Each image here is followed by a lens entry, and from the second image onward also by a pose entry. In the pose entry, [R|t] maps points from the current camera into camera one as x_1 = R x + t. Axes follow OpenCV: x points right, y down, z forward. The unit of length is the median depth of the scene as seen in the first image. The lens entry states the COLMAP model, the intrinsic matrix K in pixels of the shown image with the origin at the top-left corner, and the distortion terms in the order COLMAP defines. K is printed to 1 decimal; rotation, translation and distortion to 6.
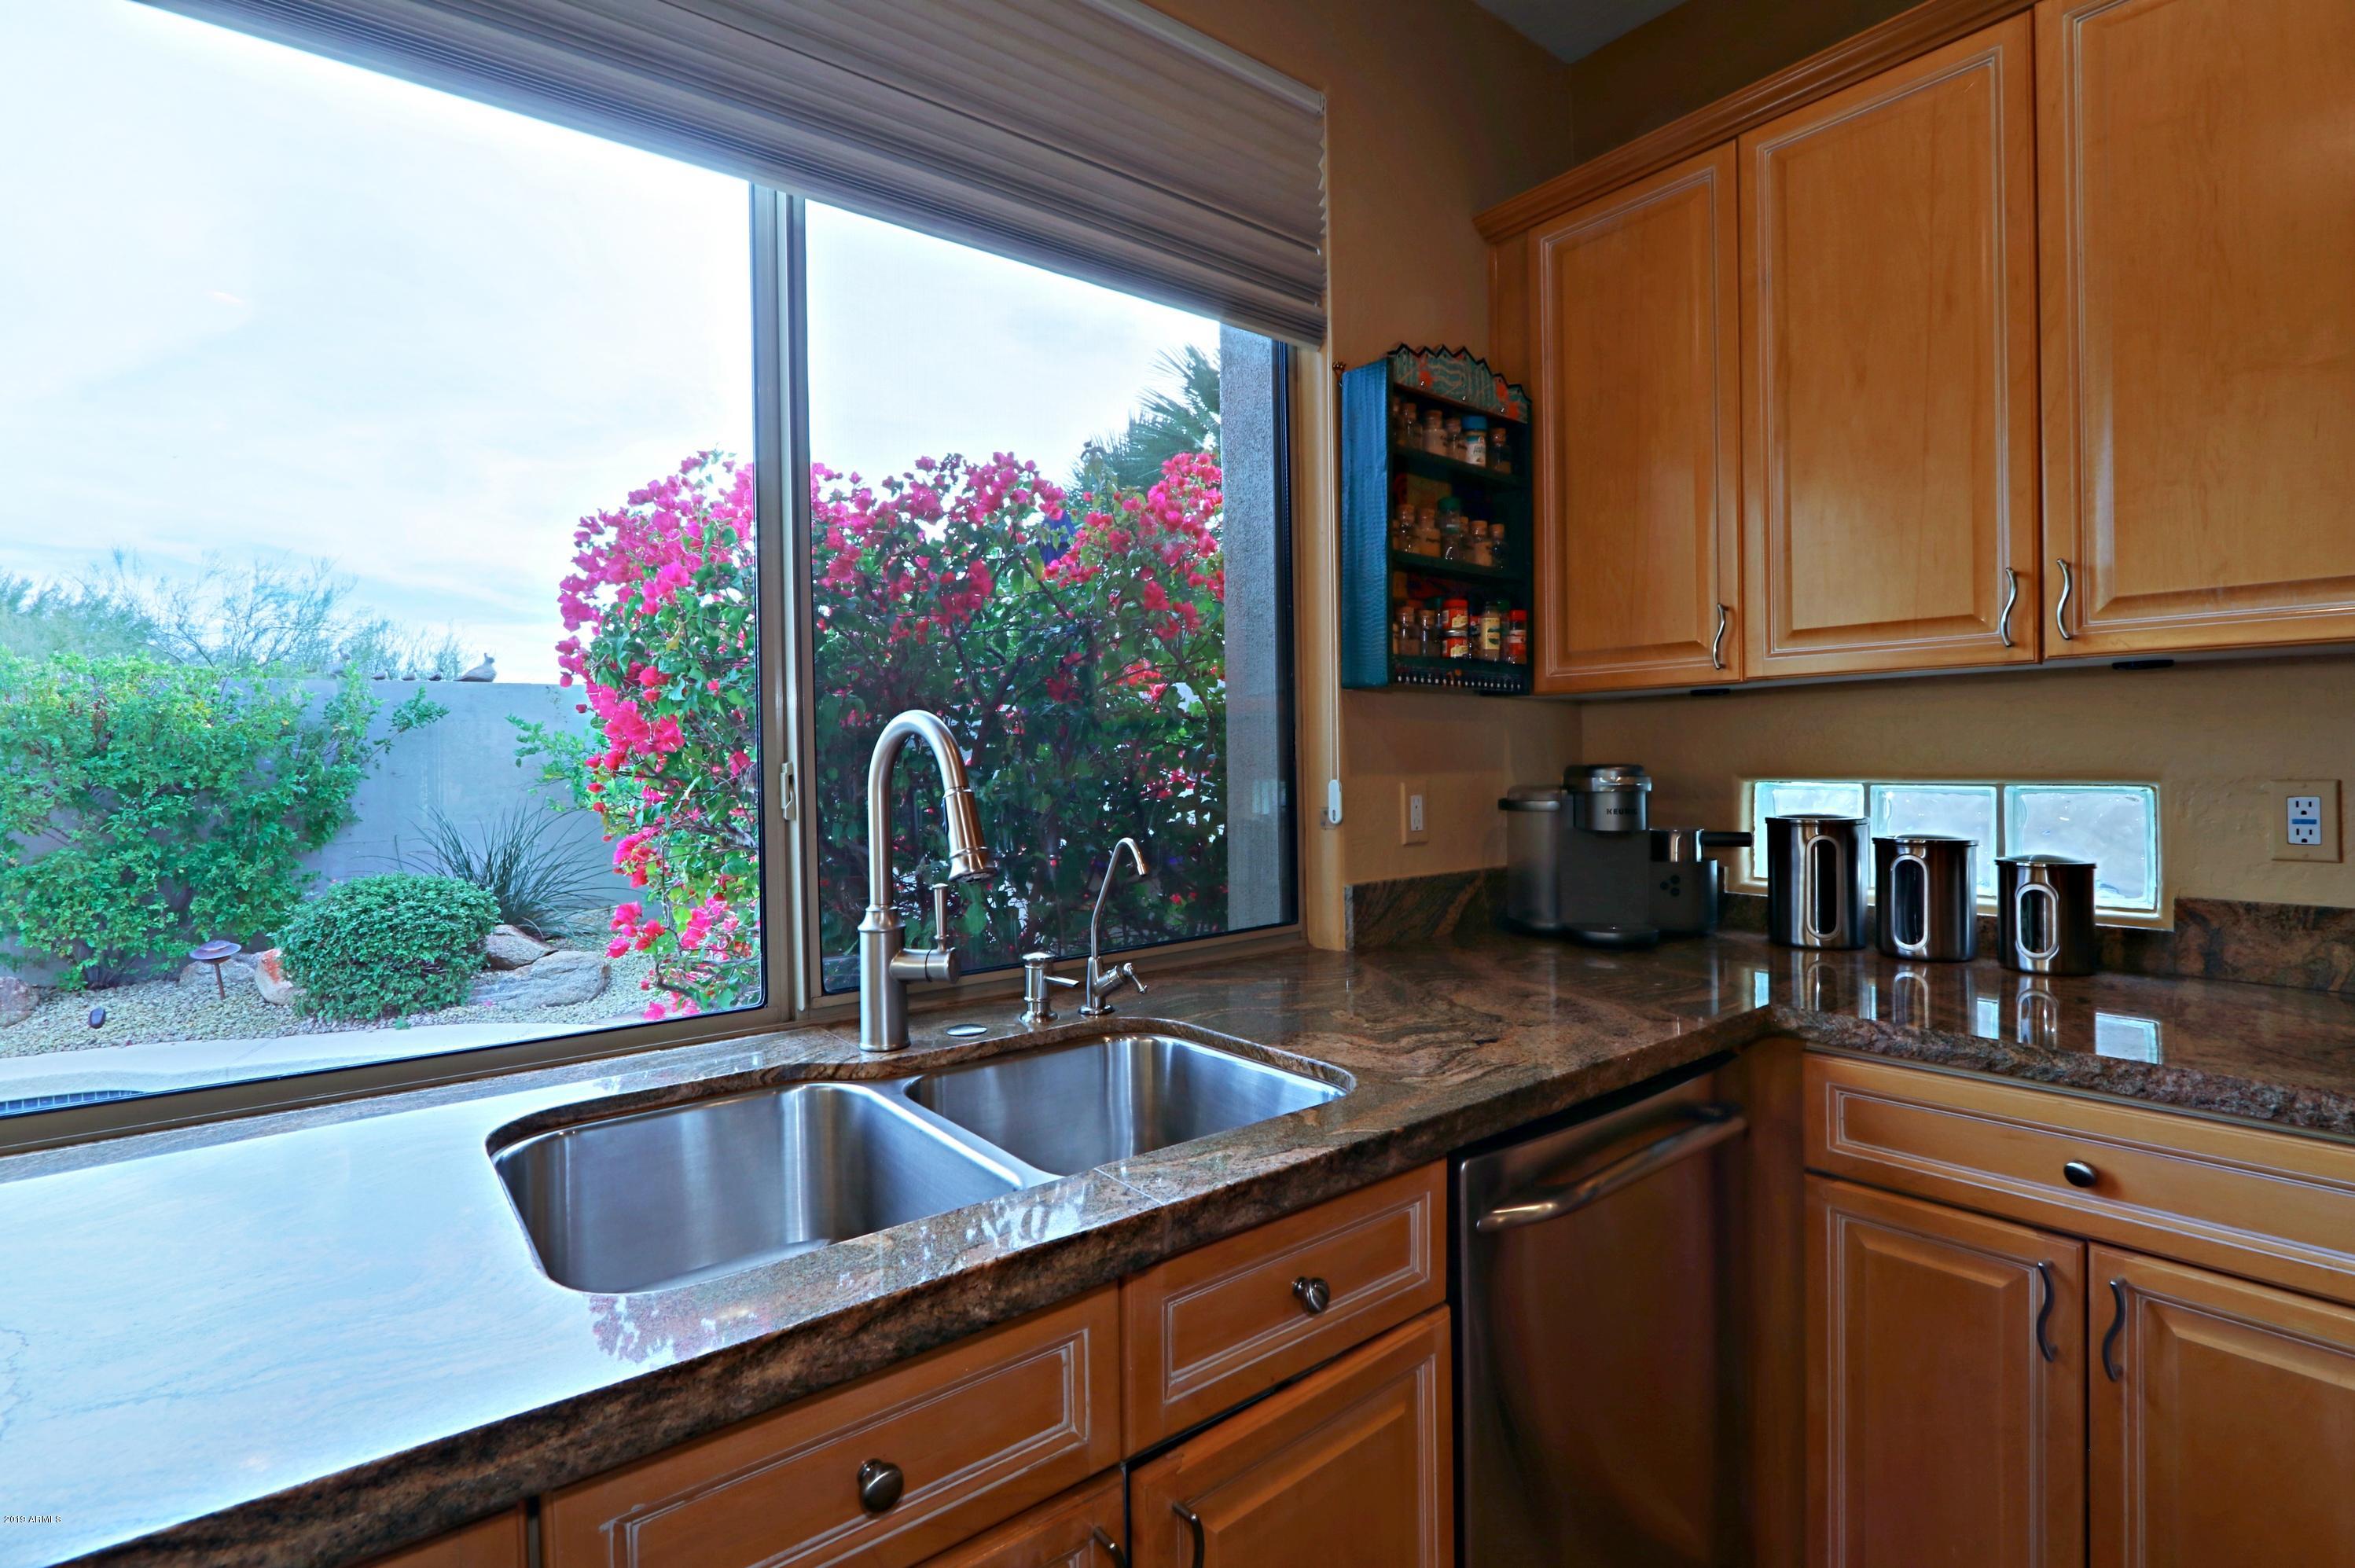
lens RADIAL K [[1079.5, 0, 1161.0], [0, 1079.5, 767.6], [0, 0, 1]] dist [-0.018081, 0.003682]
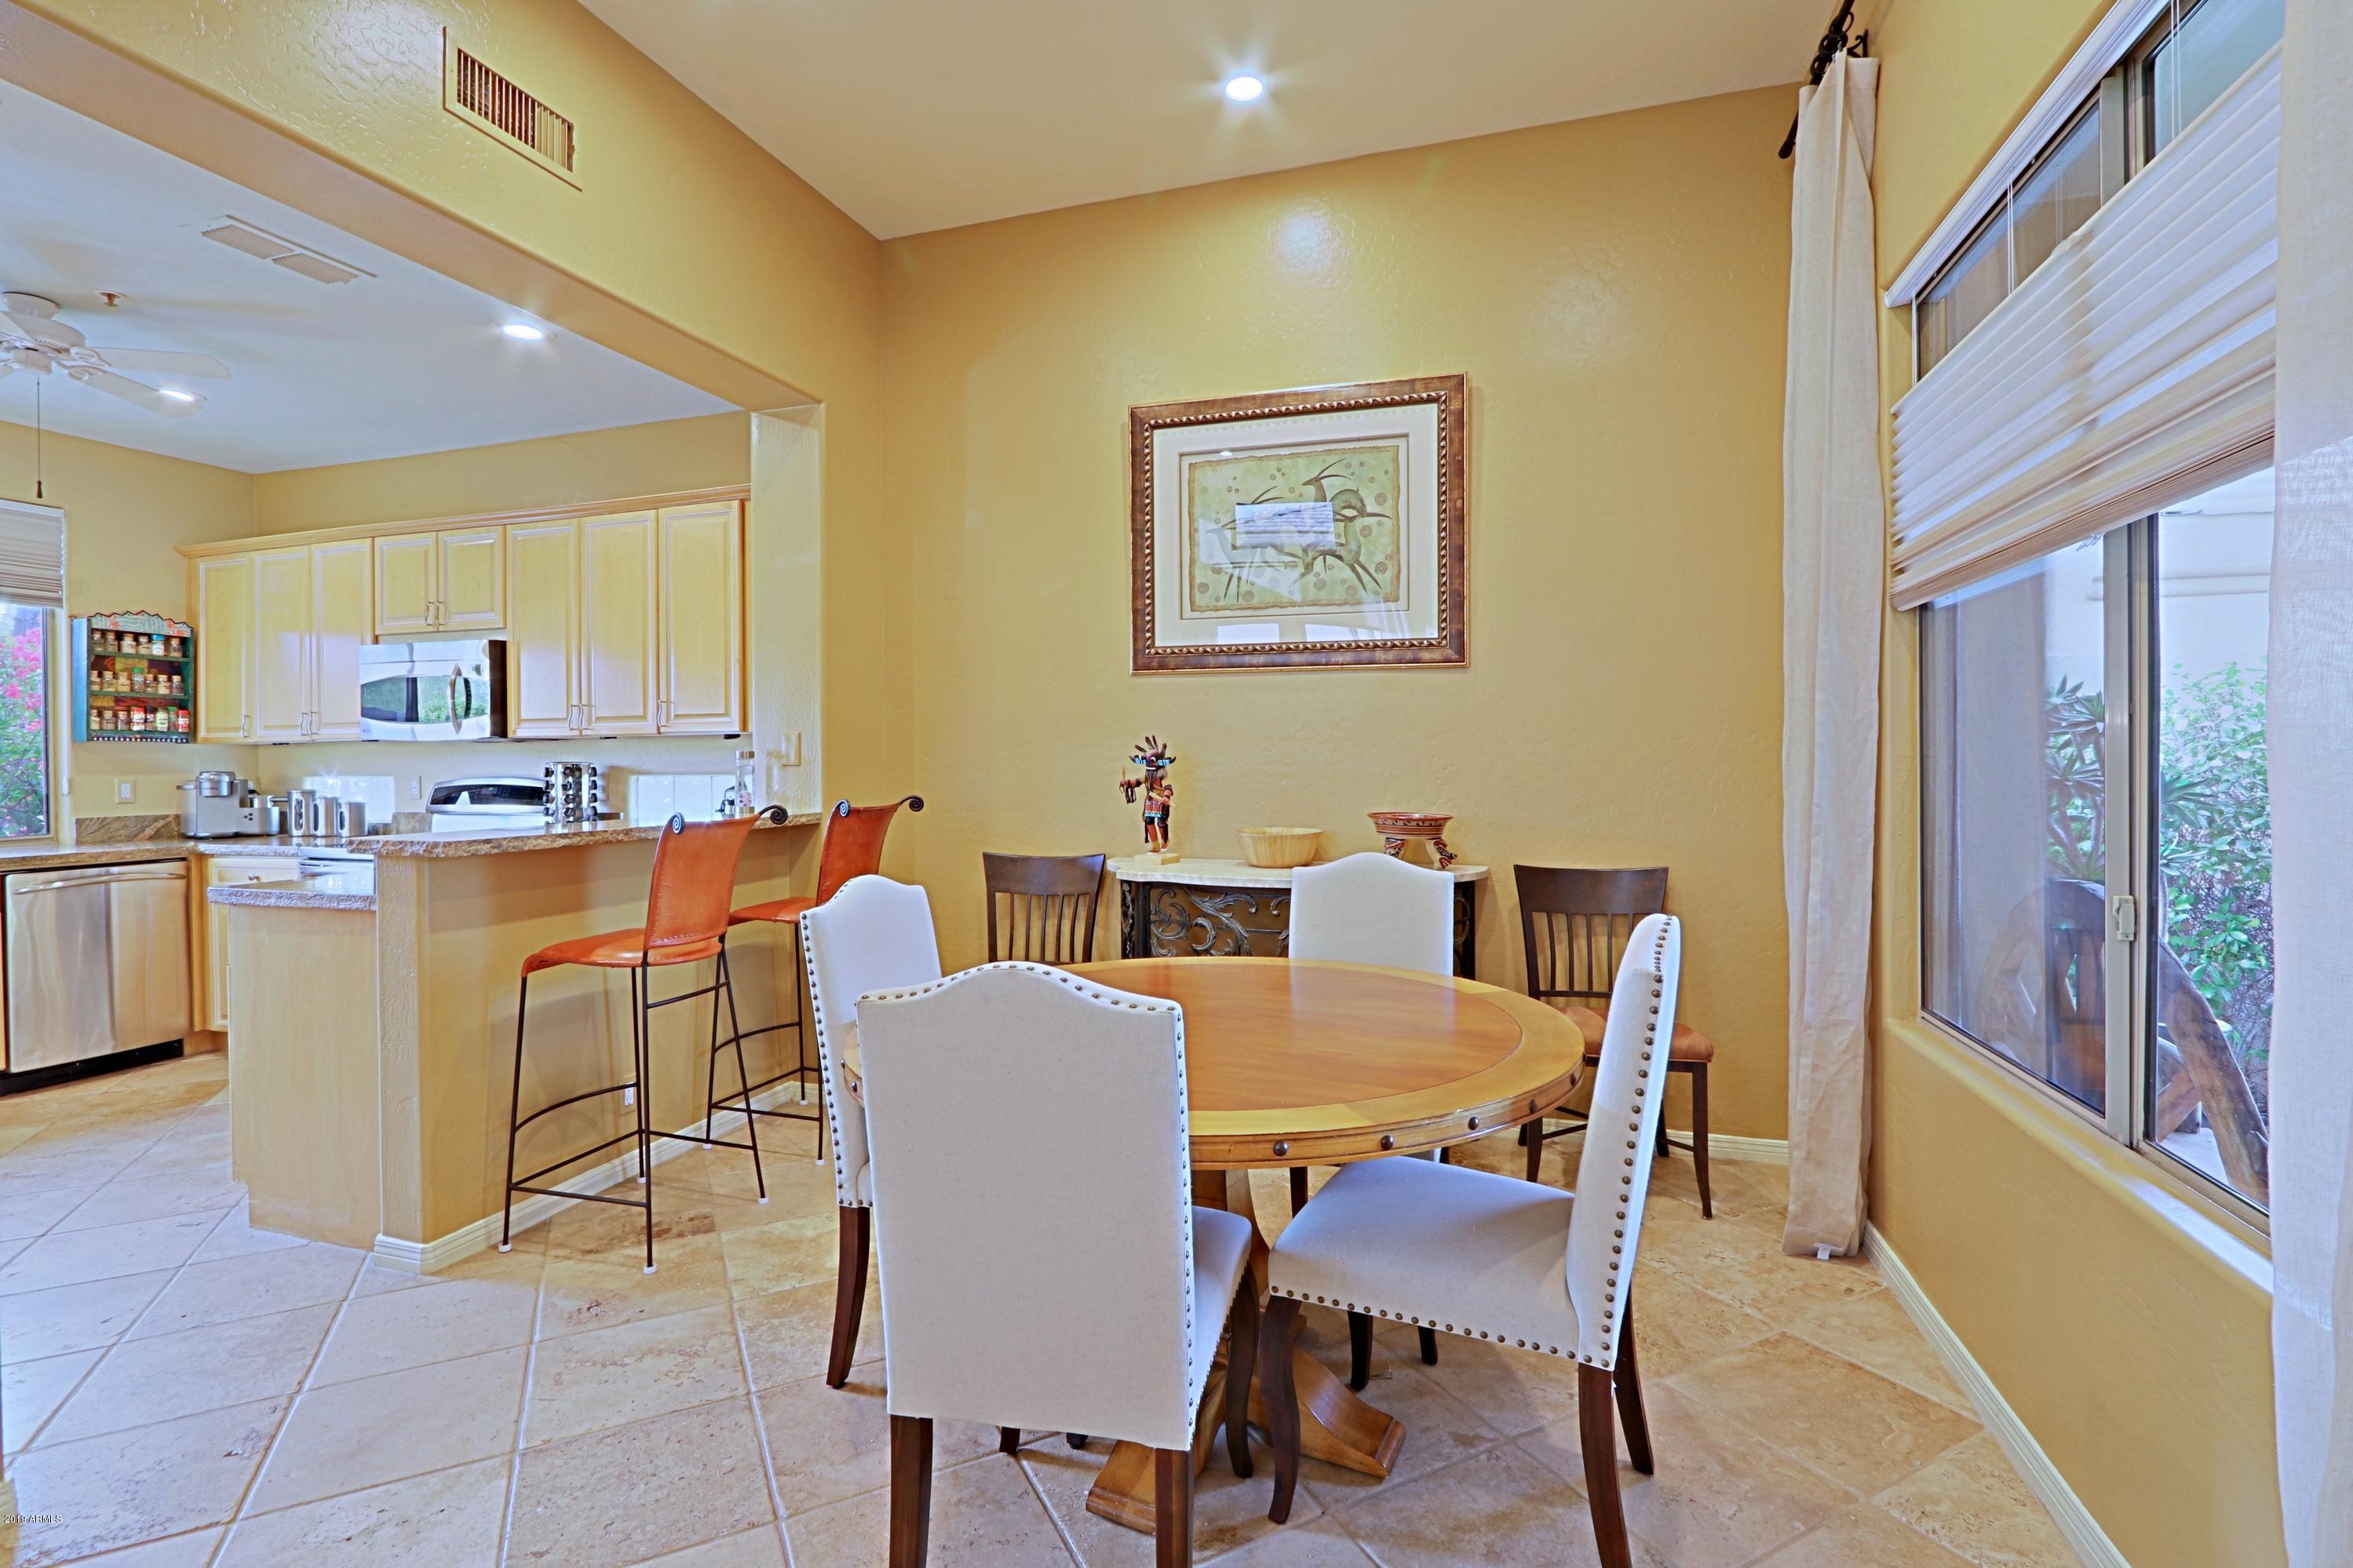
lens RADIAL K [[1071.9, 0, 1171.5], [0, 1071.9, 764.0], [0, 0, 1]] dist [-0.025197, 0.006291]
pose [[0.827573, 0.003934, 0.561344, 0.866123], [0.001462, 0.999957, -0.009163, 0.005068], [-0.561356, 0.008404, 0.827532, -2.372047]]
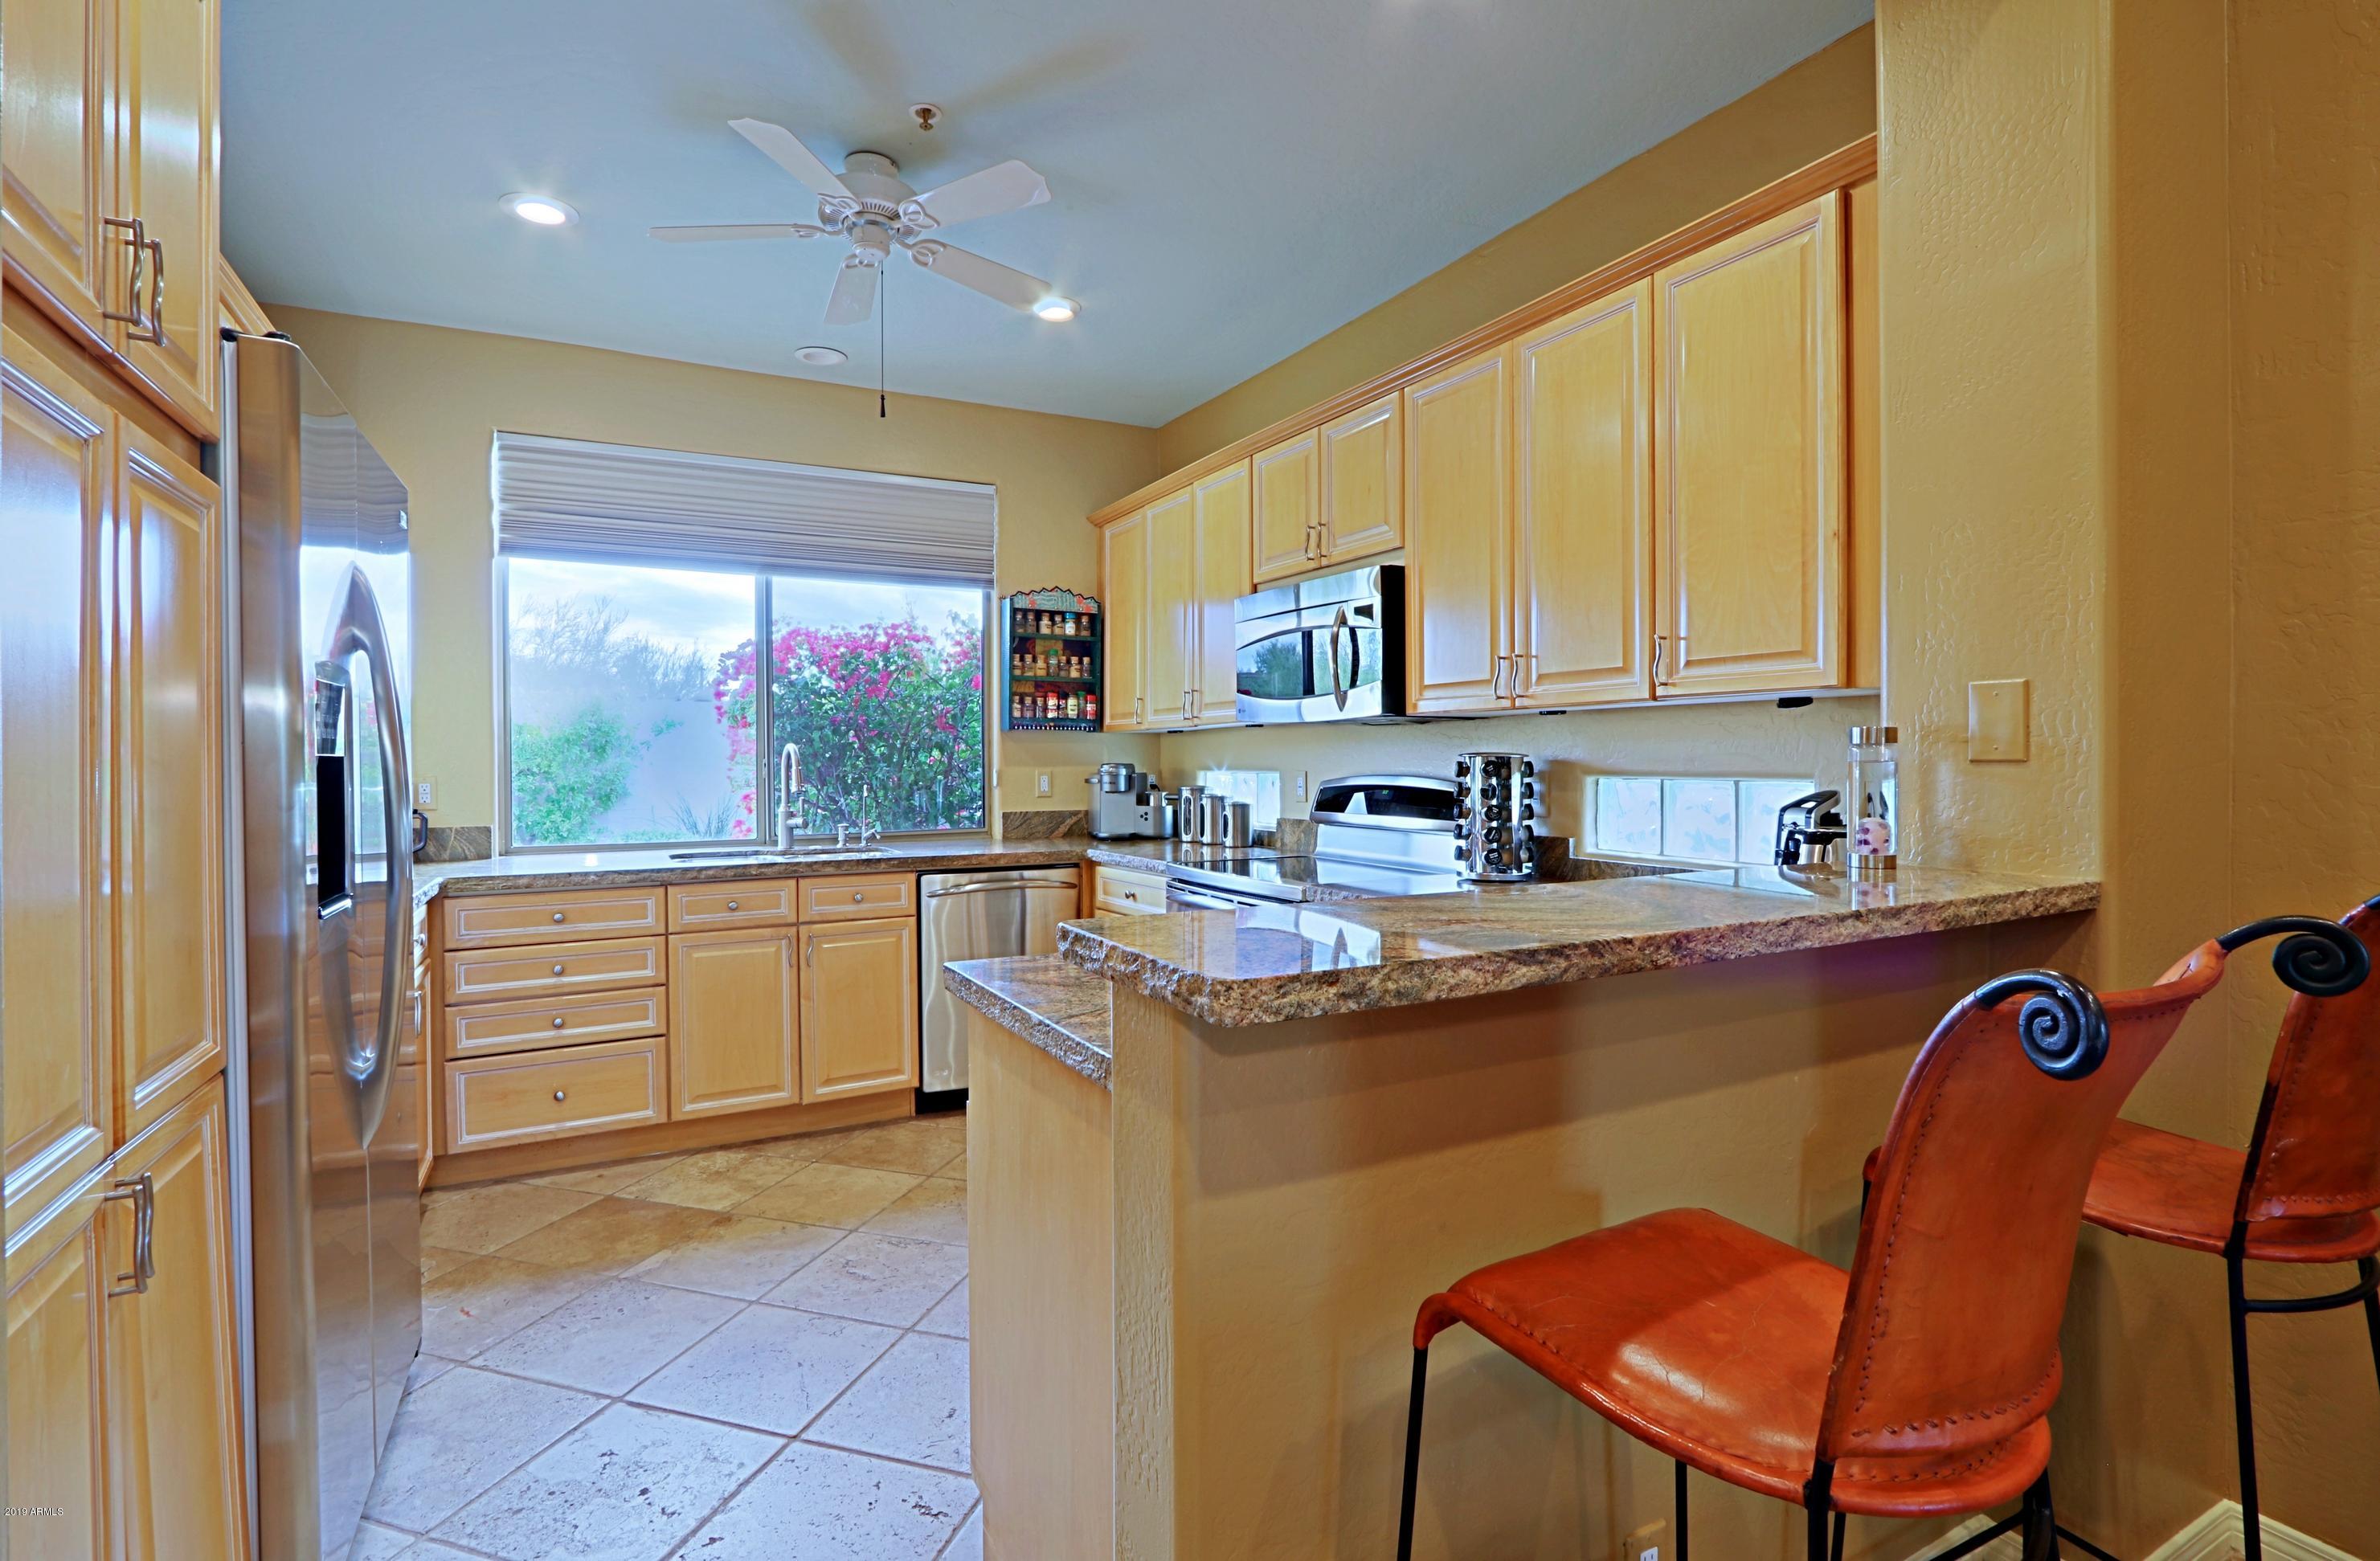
lens RADIAL K [[1099.8, 0, 1180.1], [0, 1099.8, 764.7], [0, 0, 1]] dist [-0.019782, 0.000683]
pose [[0.984975, 0.010354, -0.172386, 0.920831], [-0.010554, 0.999944, -0.000245, -0.001621], [0.172374, 0.002061, 0.985029, -1.271734]]
